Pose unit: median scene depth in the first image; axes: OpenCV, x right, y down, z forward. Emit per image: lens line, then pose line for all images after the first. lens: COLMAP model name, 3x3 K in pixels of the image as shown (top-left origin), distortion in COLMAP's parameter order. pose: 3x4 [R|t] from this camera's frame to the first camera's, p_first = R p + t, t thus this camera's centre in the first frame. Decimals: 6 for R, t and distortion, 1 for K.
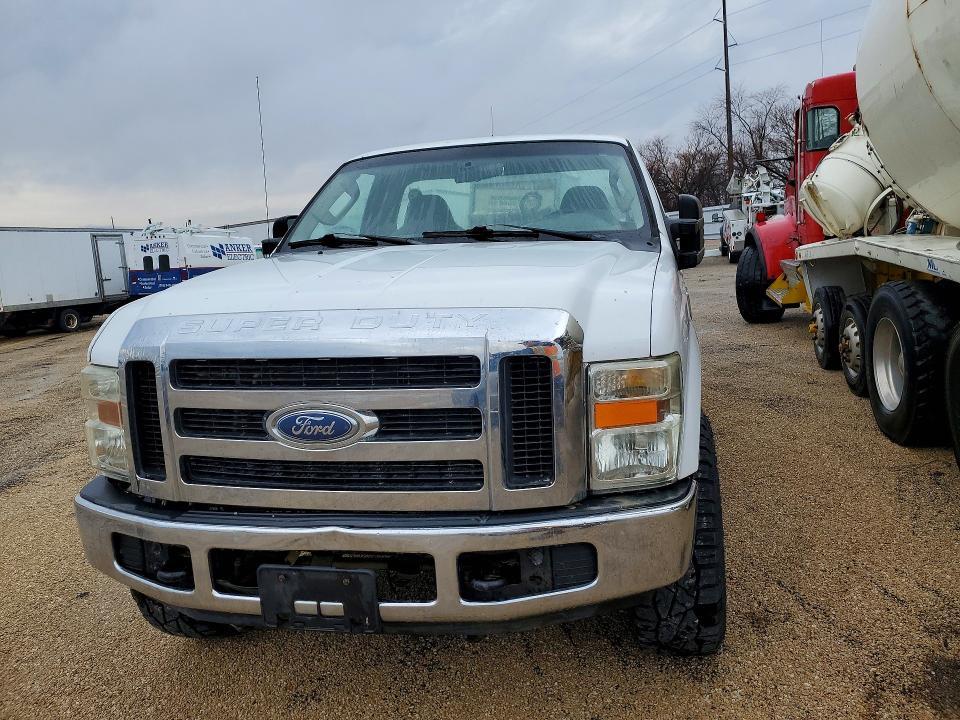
lens RADIAL K [[874.9, 0, 480.0], [0, 874.9, 360.0], [0, 0, 1]] dist [0.002347, 0.005173]
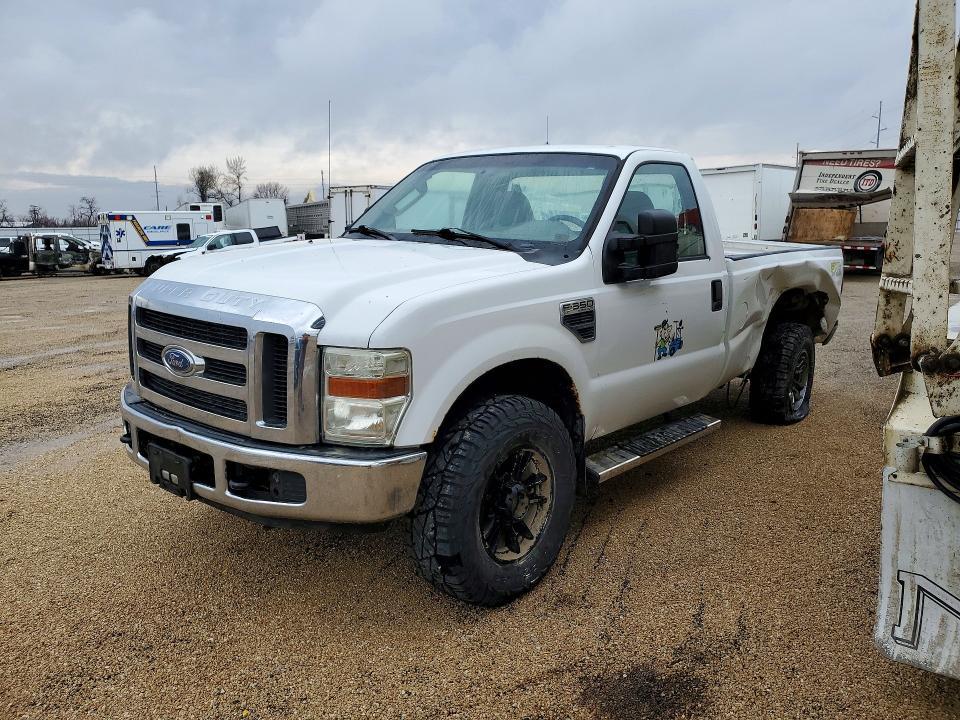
lens RADIAL K [[840.0, 0, 480.0], [0, 840.0, 360.0], [0, 0, 1]] dist [-0.004948, -0.001800]
pose [[0.848123, 0.148175, -0.508656, 1.013273], [-0.130709, 0.988936, 0.070142, -0.099452], [0.513422, 0.006997, 0.858108, 0.003723]]
